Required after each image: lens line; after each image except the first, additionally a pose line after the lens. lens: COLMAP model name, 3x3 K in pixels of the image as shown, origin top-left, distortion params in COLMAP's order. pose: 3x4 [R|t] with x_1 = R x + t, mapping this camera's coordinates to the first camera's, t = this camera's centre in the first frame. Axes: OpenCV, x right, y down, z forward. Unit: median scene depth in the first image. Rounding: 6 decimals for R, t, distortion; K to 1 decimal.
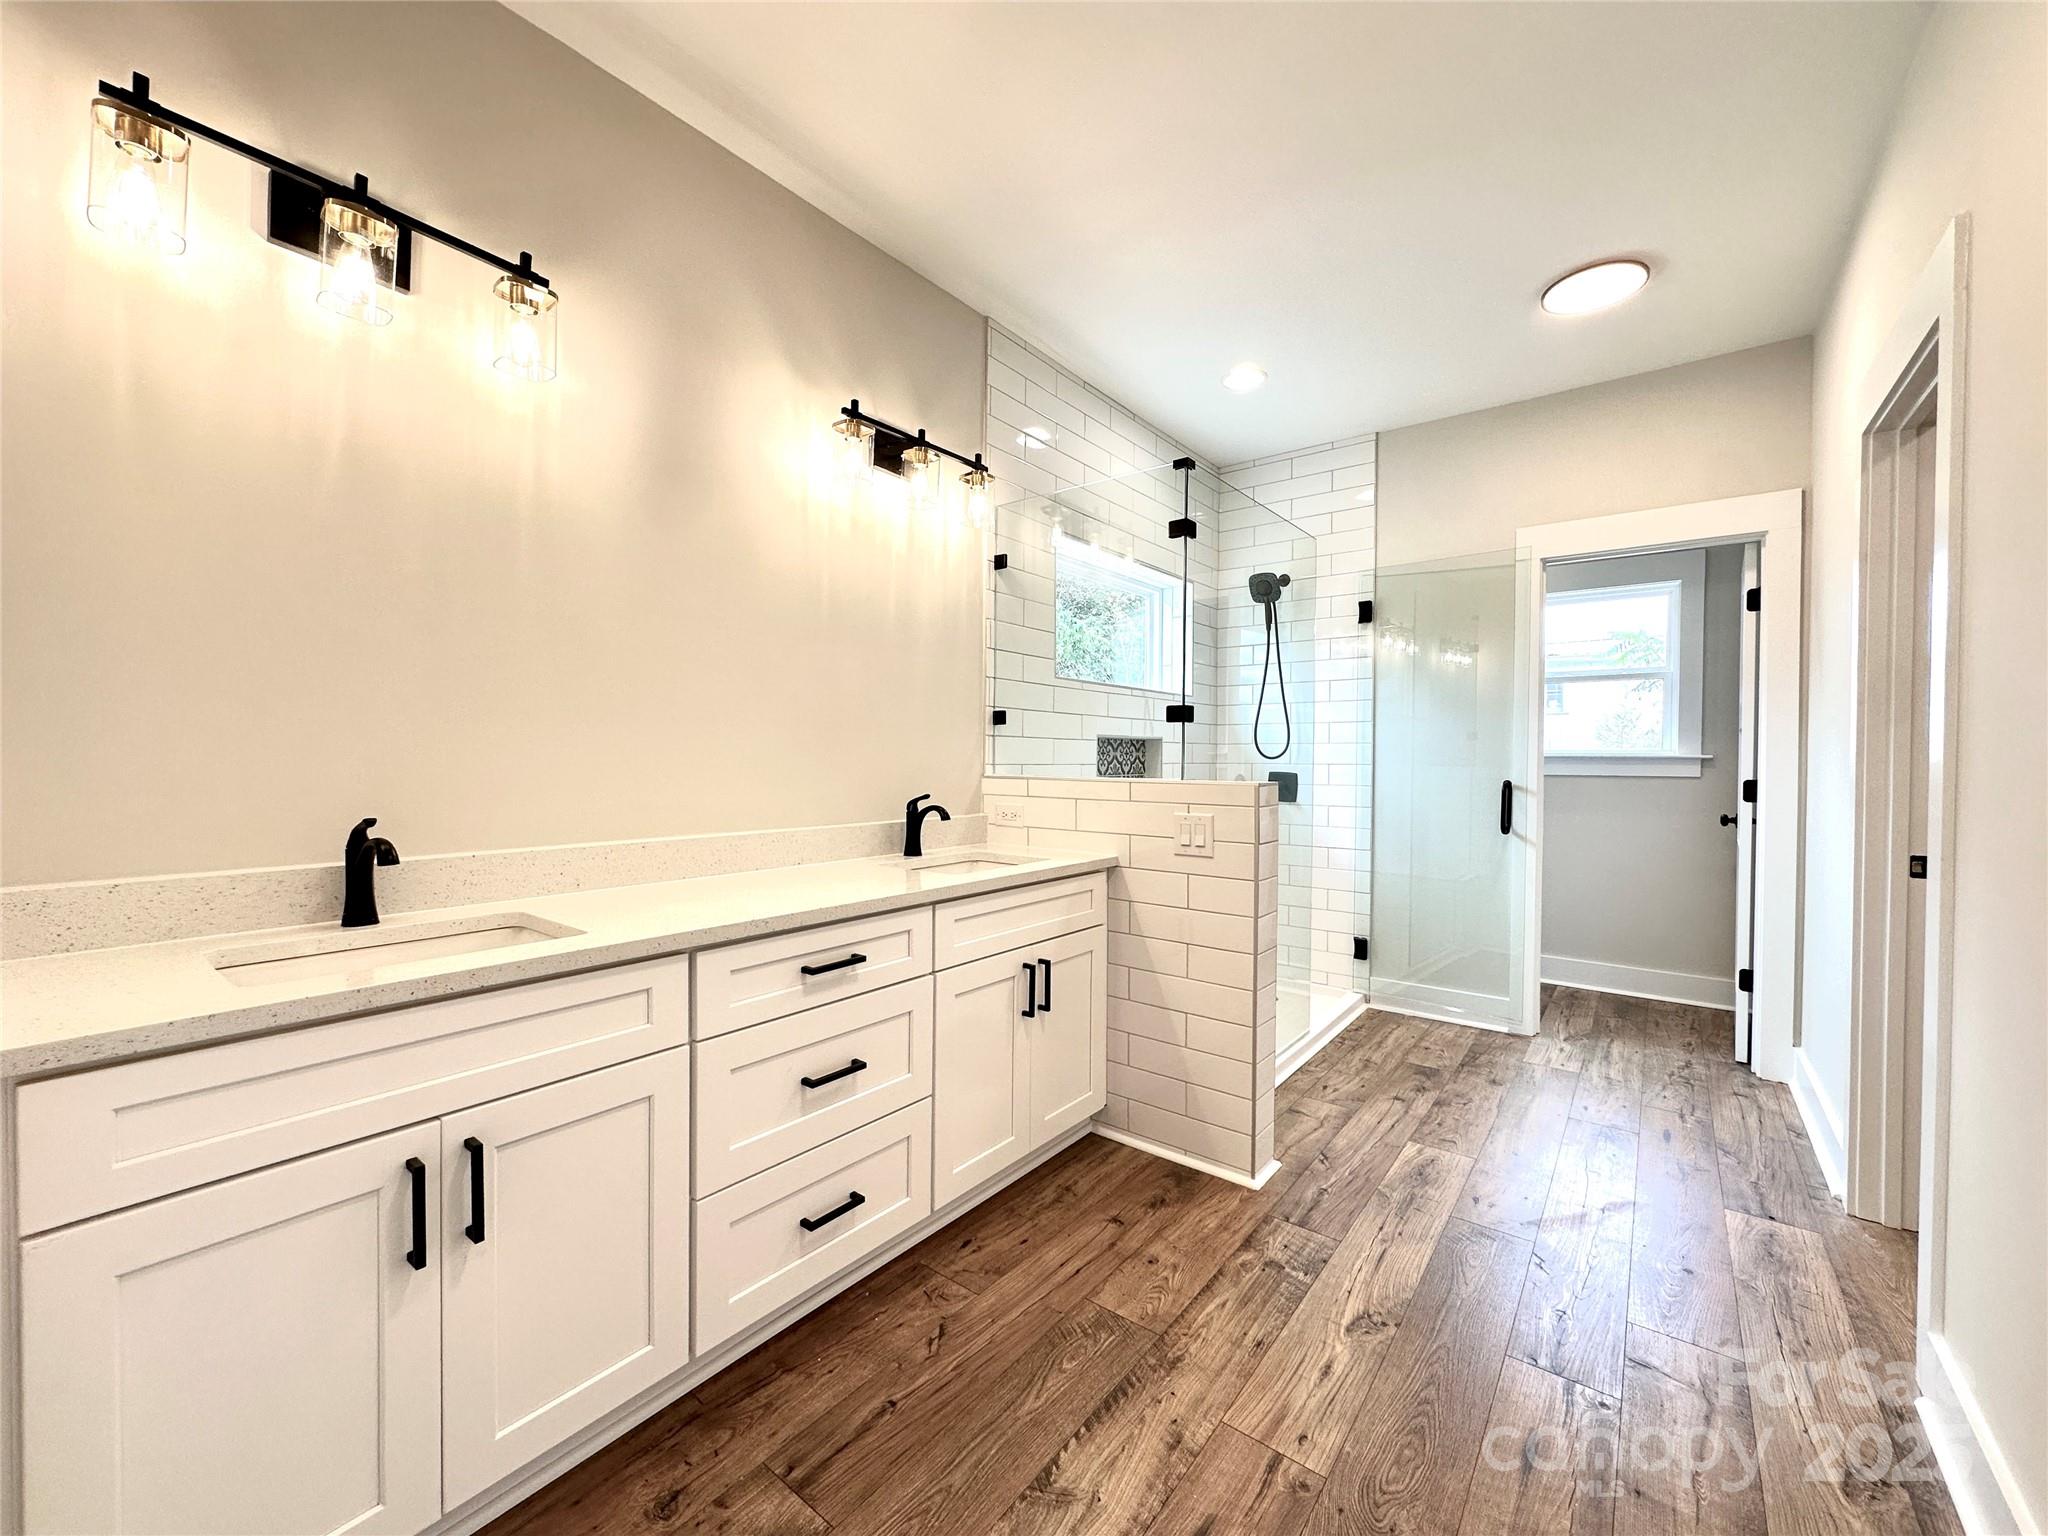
lens RADIAL K [[815.8, 0, 1024.0], [0, 815.8, 768.0], [0, 0, 1]] dist [-0.003866, 0.000577]
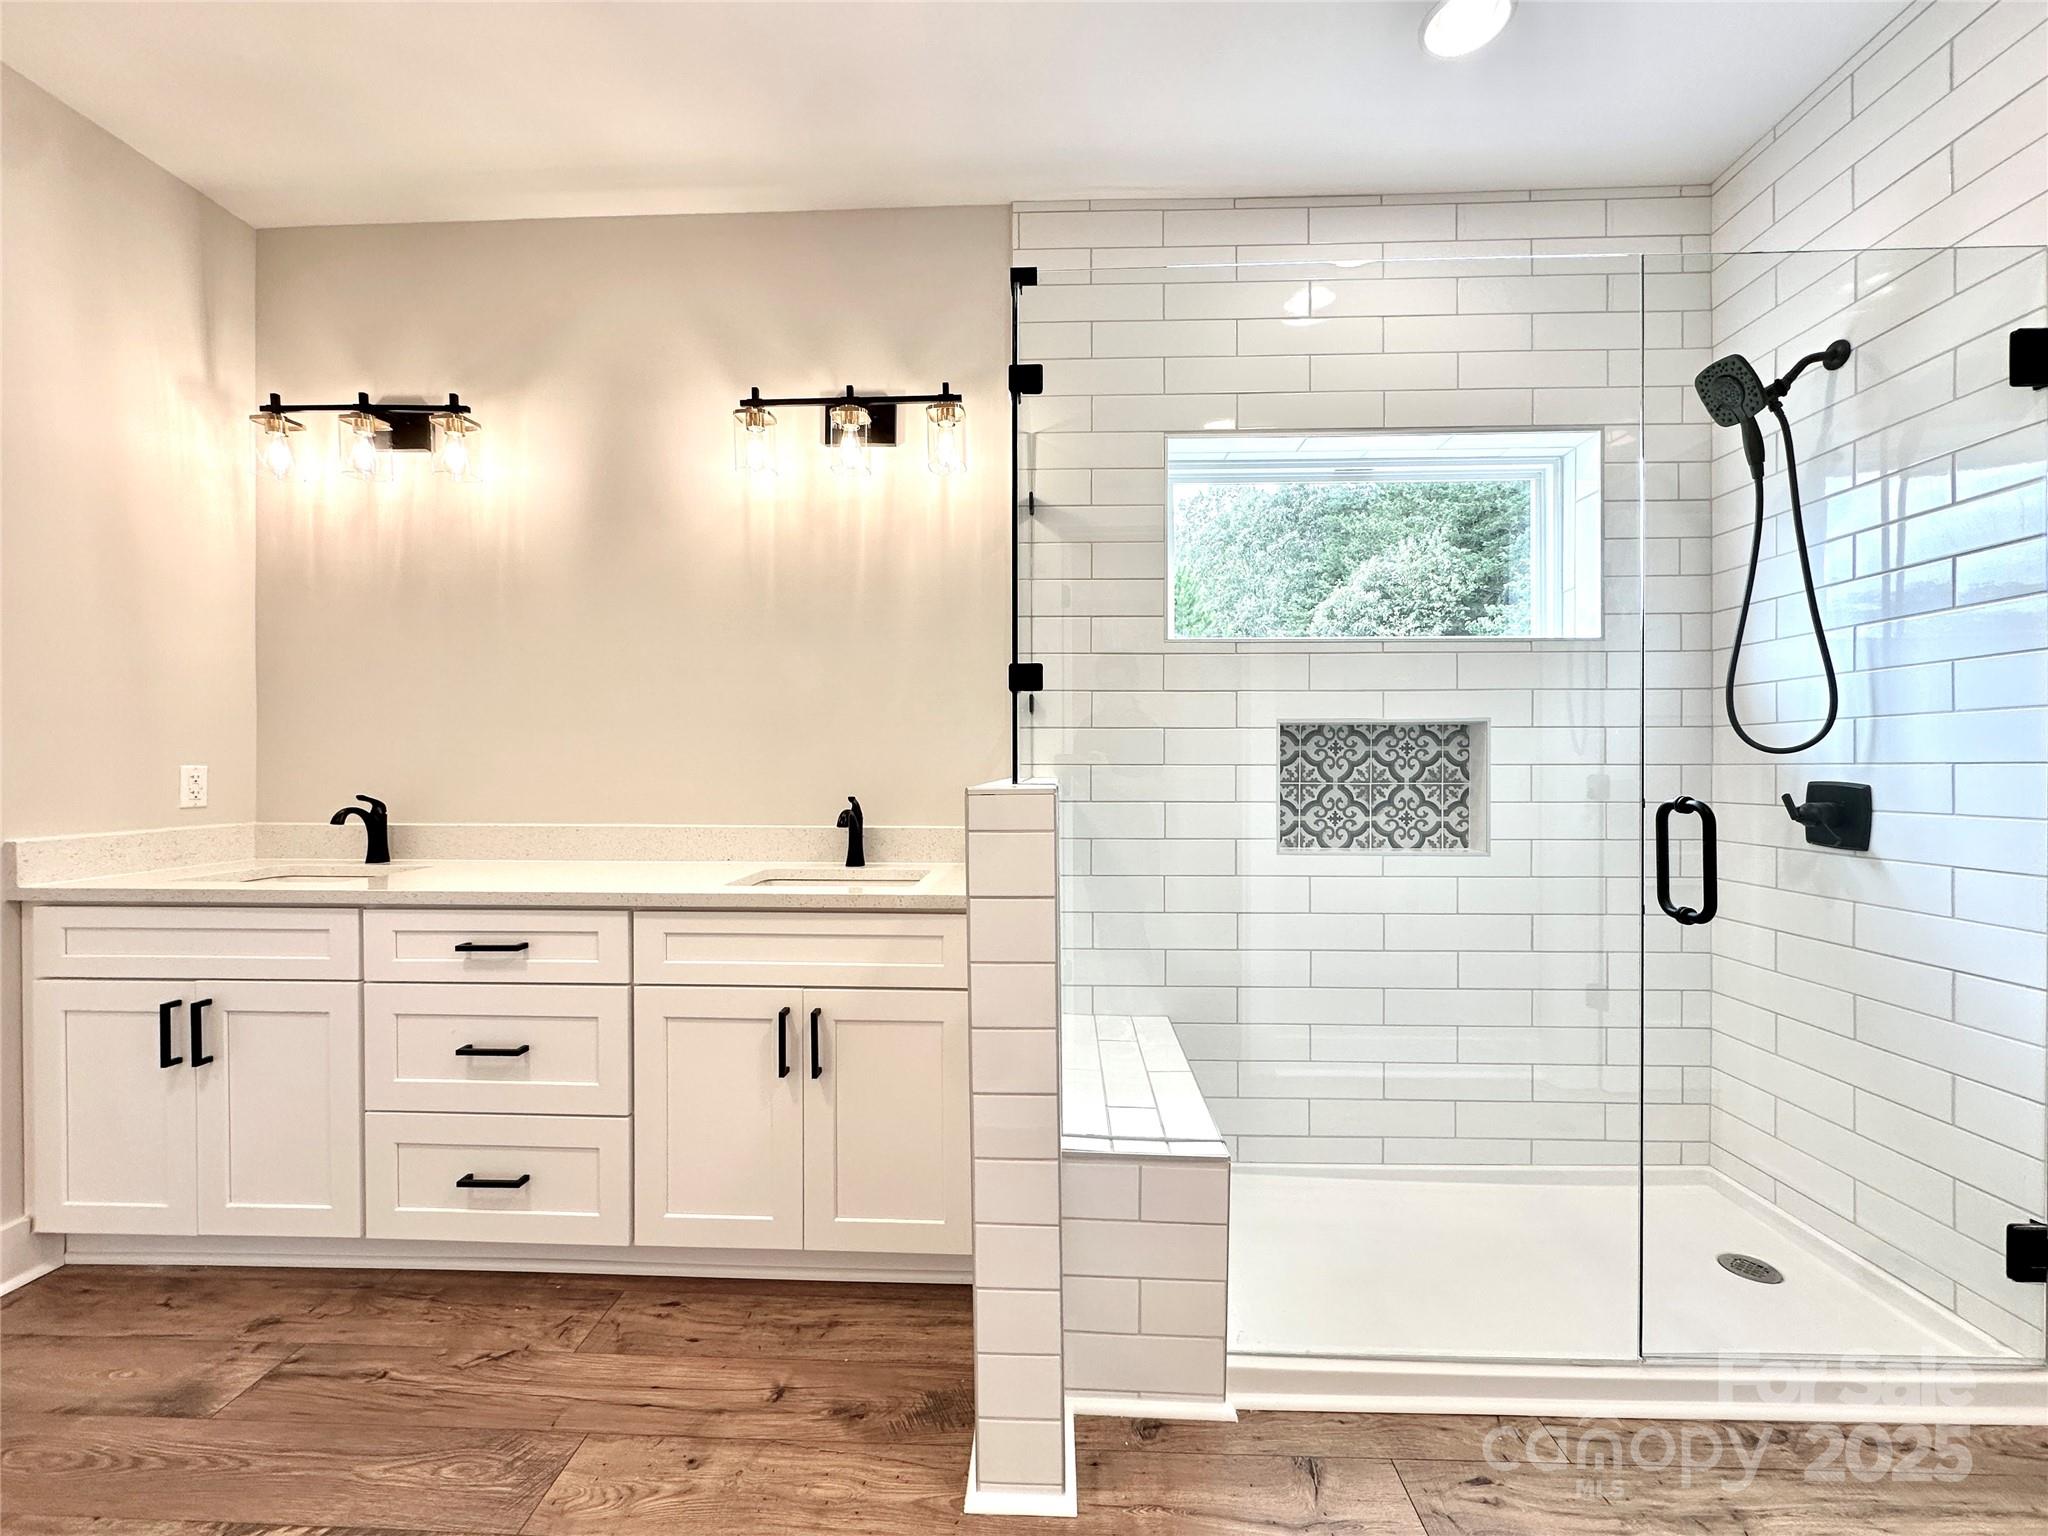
lens RADIAL K [[815.8, 0, 1024.0], [0, 815.8, 768.0], [0, 0, 1]] dist [-0.003866, 0.000577]
pose [[0.585400, -0.003775, -0.810735, 0.881585], [-0.008053, 0.999913, -0.010471, 0.011354], [0.810704, 0.012658, 0.585319, 0.800783]]
